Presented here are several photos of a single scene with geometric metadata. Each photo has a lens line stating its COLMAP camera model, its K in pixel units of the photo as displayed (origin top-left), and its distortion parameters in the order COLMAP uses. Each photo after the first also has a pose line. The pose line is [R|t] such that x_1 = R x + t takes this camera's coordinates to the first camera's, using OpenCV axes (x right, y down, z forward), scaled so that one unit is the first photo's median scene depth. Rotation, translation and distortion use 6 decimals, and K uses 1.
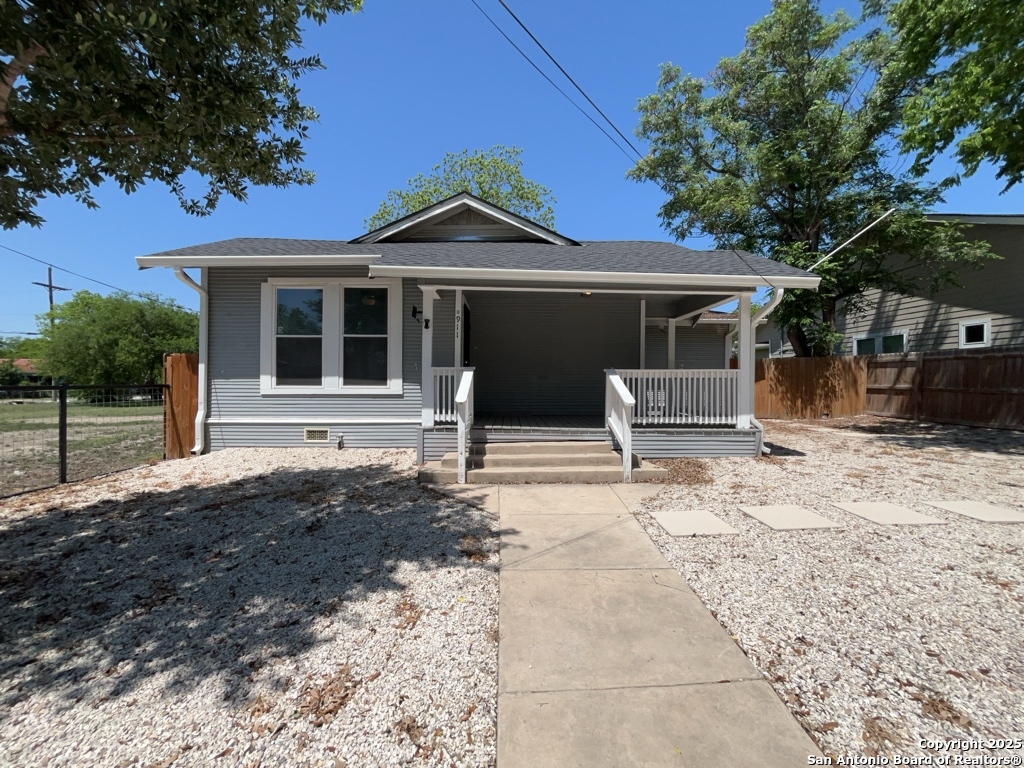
lens RADIAL K [[413.3, 0, 513.4], [0, 413.3, 385.7], [0, 0, 1]] dist [-0.002994, 0.000044]
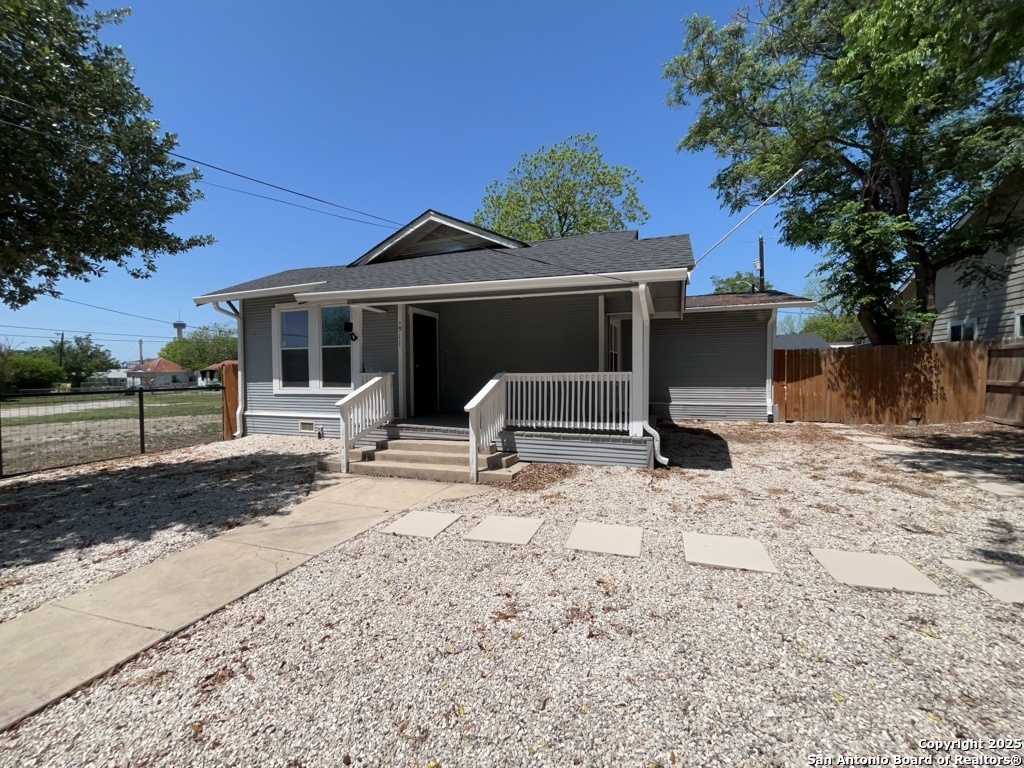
lens RADIAL K [[413.3, 0, 513.4], [0, 413.3, 385.7], [0, 0, 1]] dist [-0.002994, 0.000044]
pose [[0.937253, -0.000365, -0.348650, 0.618925], [0.009051, 0.999688, 0.023285, -0.032141], [0.348533, -0.024980, 0.936964, 0.044920]]
